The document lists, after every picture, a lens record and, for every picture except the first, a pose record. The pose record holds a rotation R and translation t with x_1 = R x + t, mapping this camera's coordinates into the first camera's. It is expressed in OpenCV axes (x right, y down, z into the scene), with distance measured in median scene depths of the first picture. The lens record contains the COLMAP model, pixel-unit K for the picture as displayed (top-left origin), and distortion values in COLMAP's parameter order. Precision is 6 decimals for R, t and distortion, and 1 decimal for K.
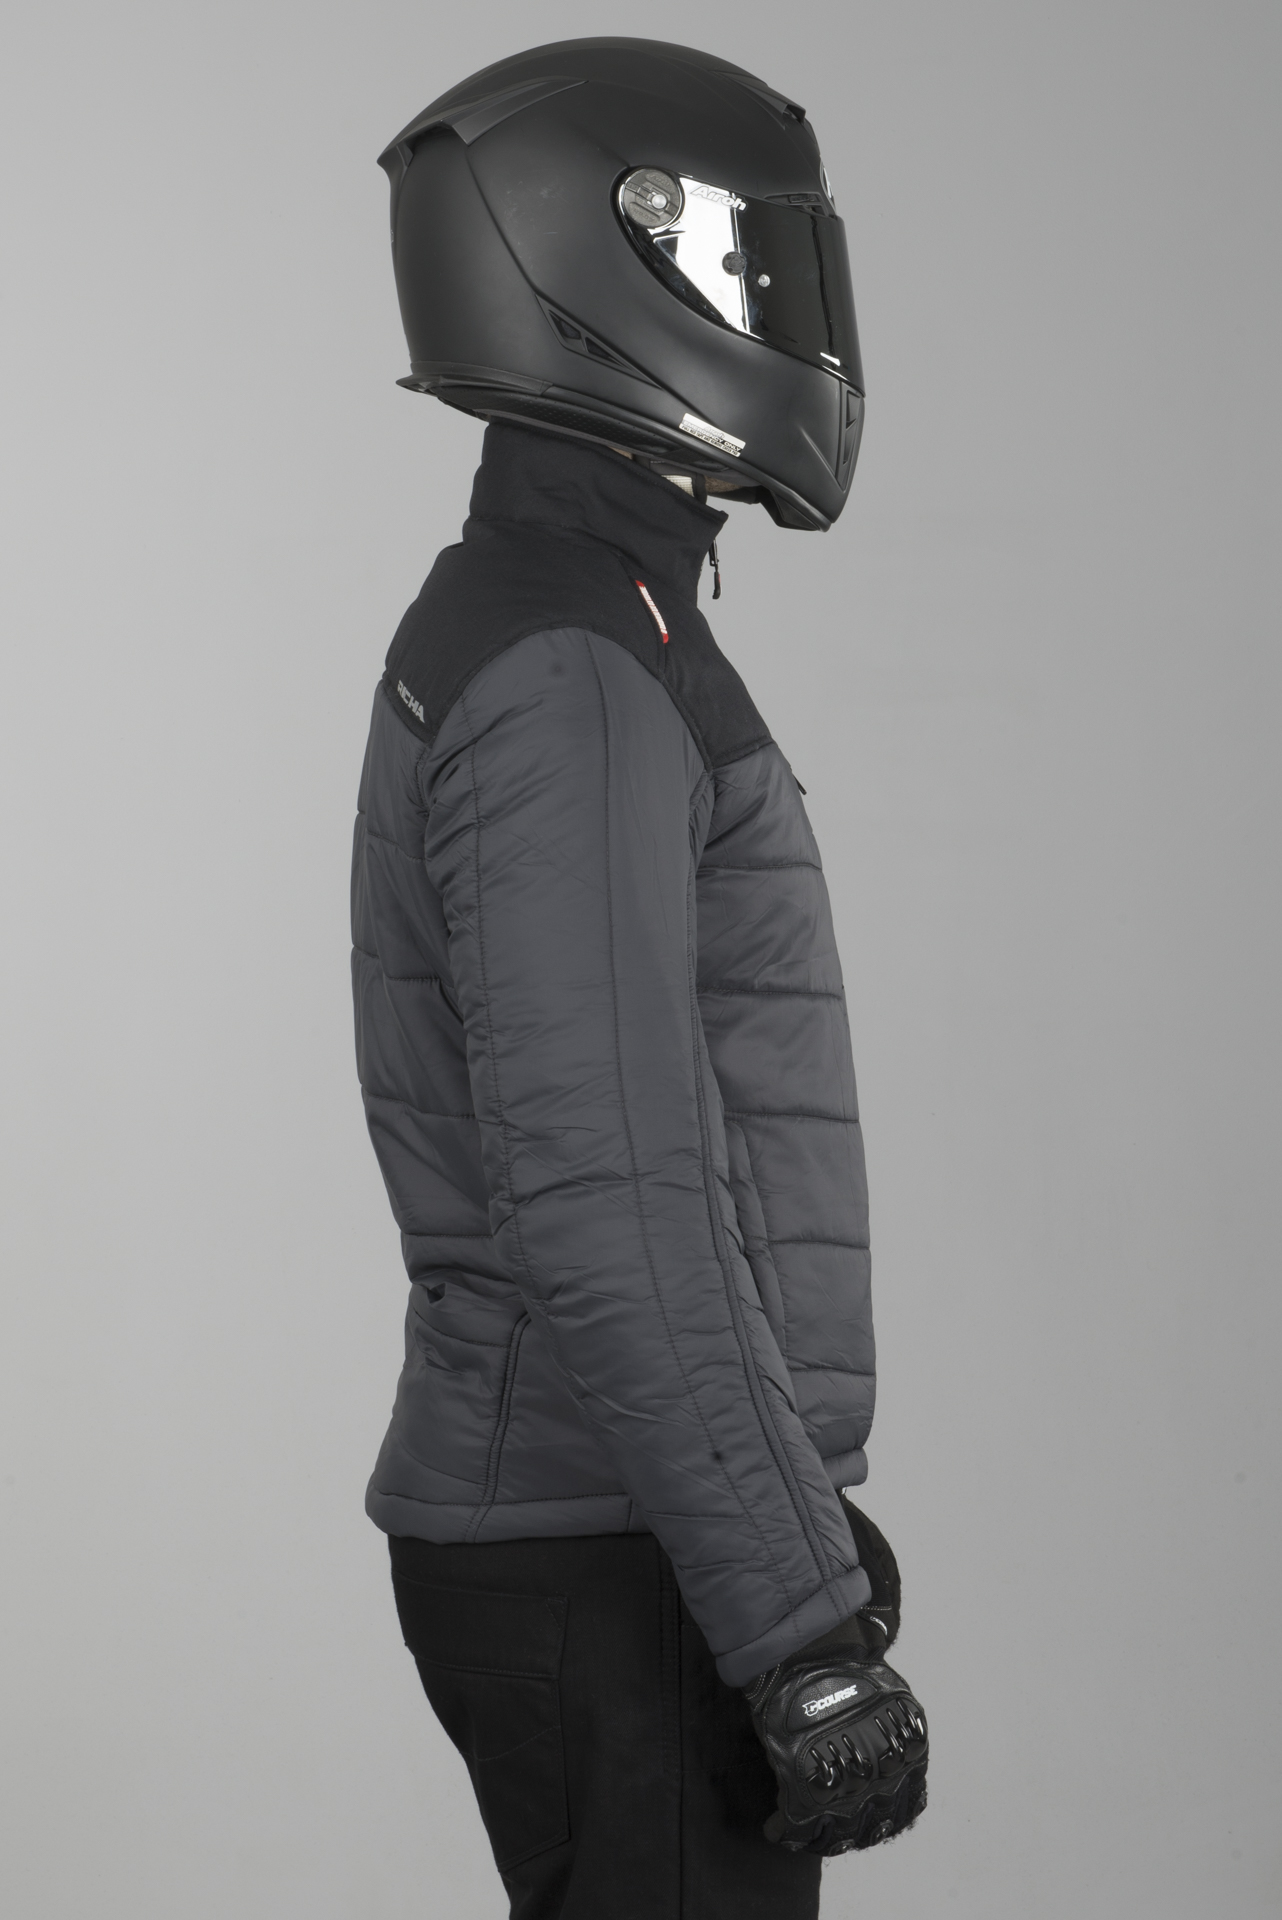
lens RADIAL K [[3295.9, 0, 640.9], [0, 3295.9, 946.5], [0, 0, 1]] dist [0.014506, 0.000000]
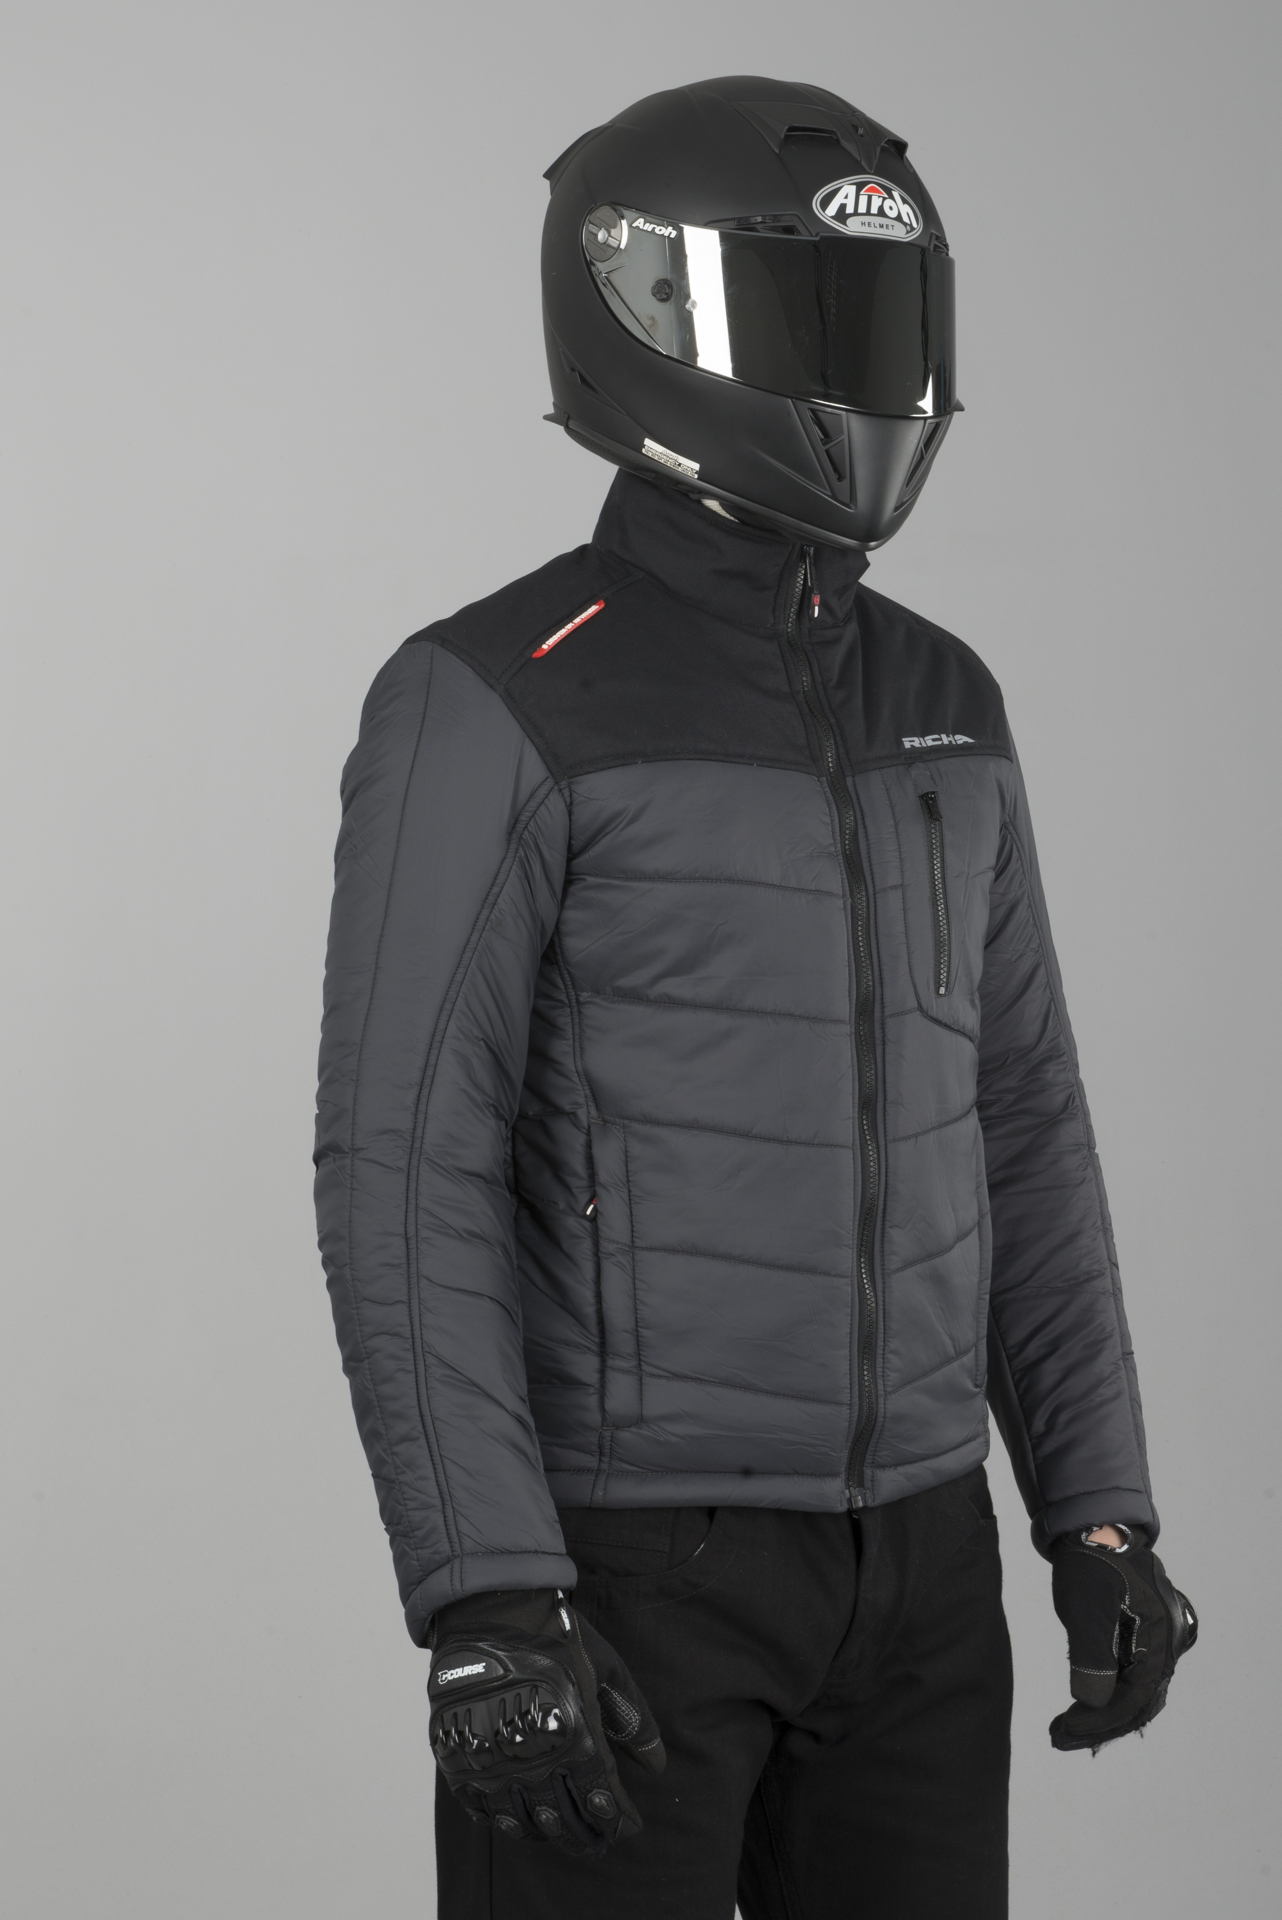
lens RADIAL K [[3419.7, 0, 641.9], [0, 3419.7, 972.6], [0, 0, 1]] dist [-0.028343, 0.000000]
pose [[0.809791, 0.056499, -0.583992, 0.684669], [-0.070383, 0.997519, -0.001091, 0.006475], [0.582482, 0.041986, 0.811759, 0.148381]]
